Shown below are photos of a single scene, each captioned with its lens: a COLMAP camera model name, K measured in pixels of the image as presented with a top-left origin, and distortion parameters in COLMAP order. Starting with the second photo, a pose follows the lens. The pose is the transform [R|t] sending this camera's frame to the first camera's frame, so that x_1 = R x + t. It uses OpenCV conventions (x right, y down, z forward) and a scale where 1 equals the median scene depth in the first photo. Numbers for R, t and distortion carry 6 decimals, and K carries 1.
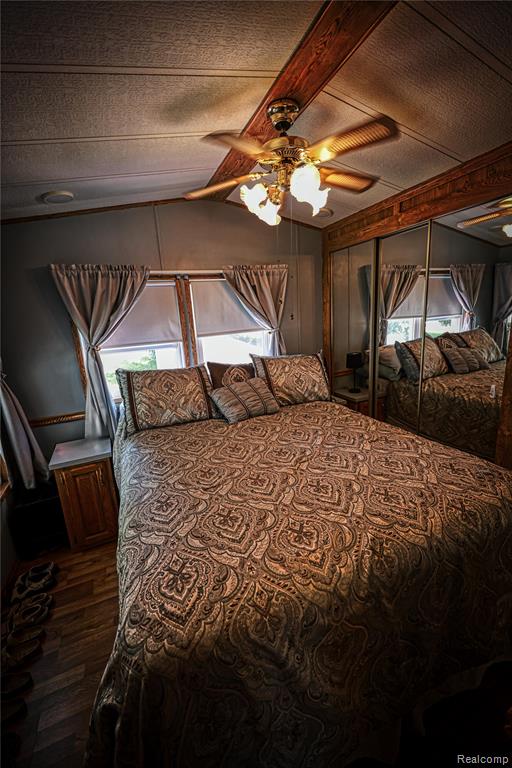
lens RADIAL K [[311.2, 0, 252.2], [0, 311.2, 385.3], [0, 0, 1]] dist [-0.001209, 0.000933]
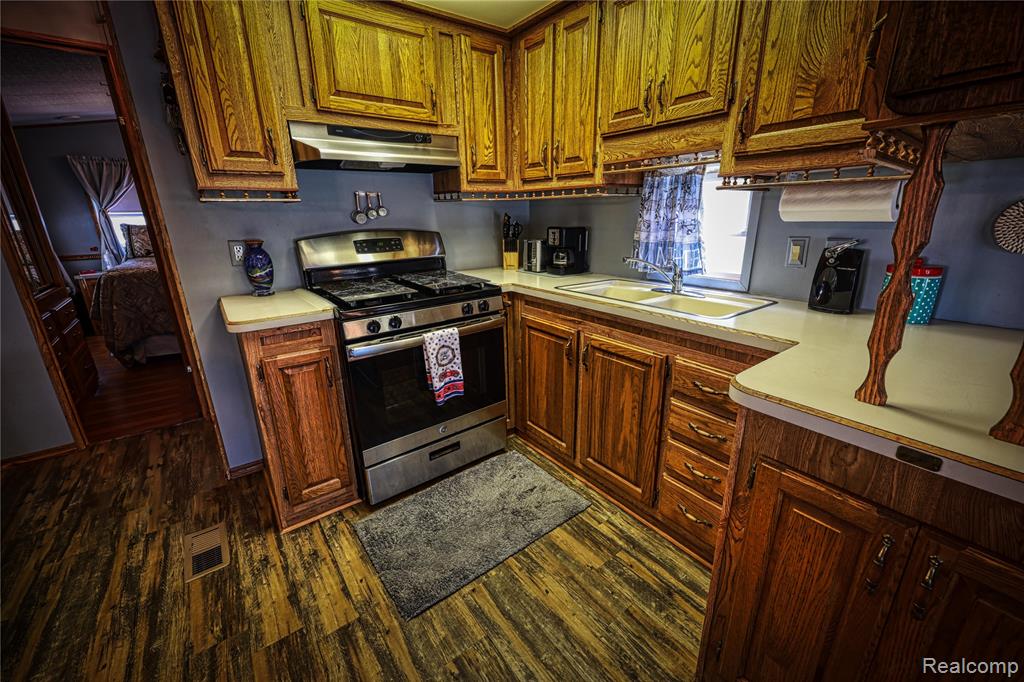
lens RADIAL K [[414.9, 0, 516.0], [0, 414.9, 340.5], [0, 0, 1]] dist [-0.001209, 0.000933]
pose [[0.972011, -0.017774, 0.234264, 1.051574], [0.001260, 0.997514, 0.070456, 0.405282], [-0.234934, -0.068189, 0.969617, -1.629354]]
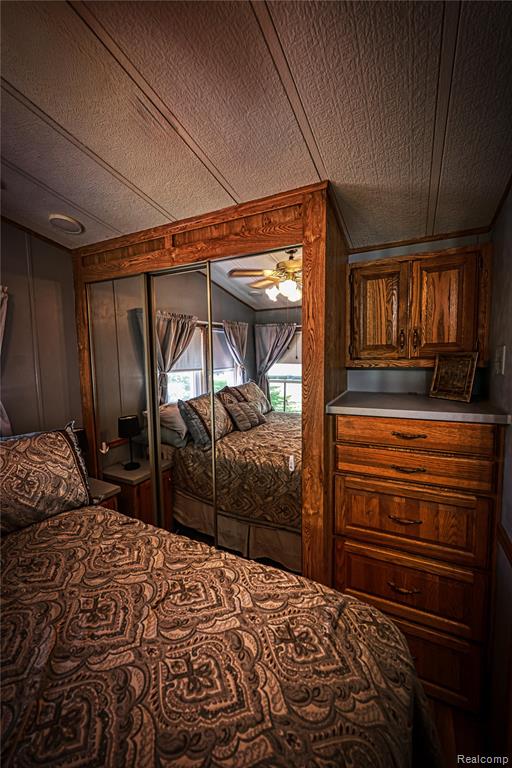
lens RADIAL K [[311.2, 0, 251.9], [0, 311.2, 381.1], [0, 0, 1]] dist [-0.001209, 0.000933]
pose [[0.782479, -0.007542, 0.622632, 0.134277], [0.106965, 0.986691, -0.122474, -0.093812], [-0.613421, 0.162433, 0.772871, 0.316191]]
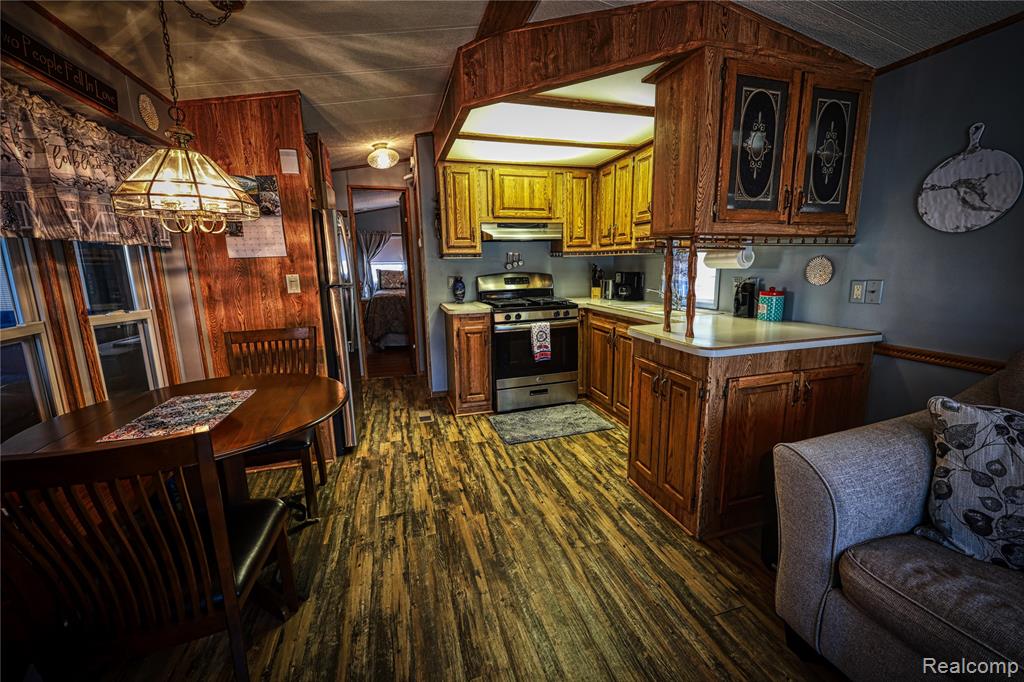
lens RADIAL K [[414.9, 0, 517.1], [0, 414.9, 340.6], [0, 0, 1]] dist [-0.001209, 0.000933]
pose [[0.991566, 0.073084, -0.107030, 1.188155], [-0.076310, 0.996736, -0.026356, 0.561936], [0.104755, 0.034301, 0.993906, -2.394338]]
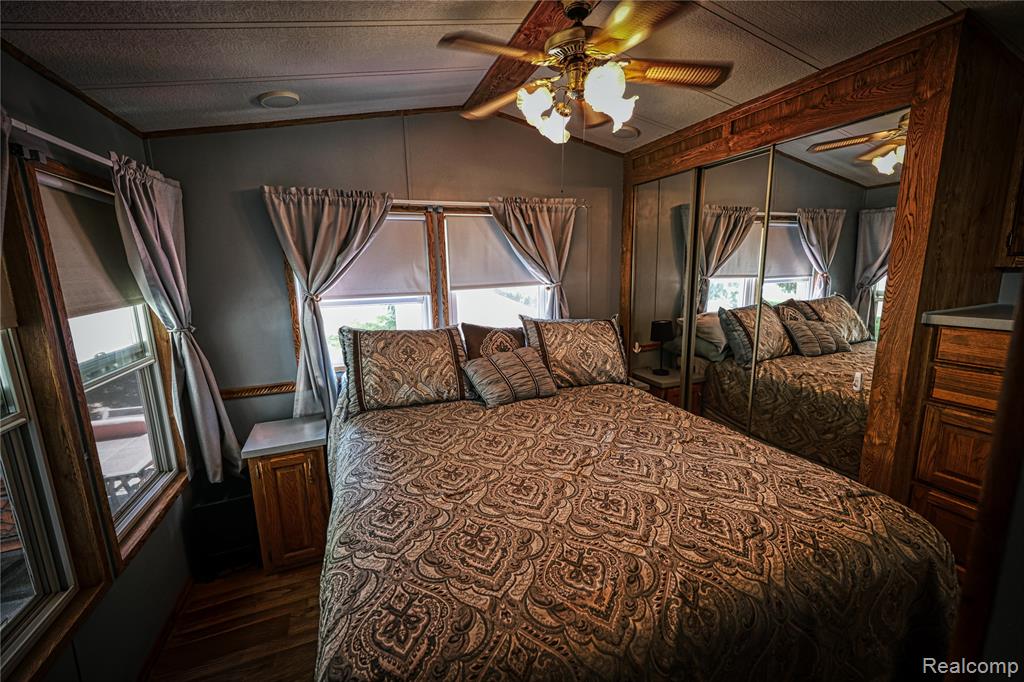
lens RADIAL K [[414.9, 0, 510.0], [0, 414.9, 343.2], [0, 0, 1]] dist [-0.001209, 0.000933]
pose [[0.998431, 0.046689, -0.030909, 0.002475], [-0.047965, 0.997970, -0.041906, 0.009360], [0.028890, 0.043322, 0.998643, 0.019455]]
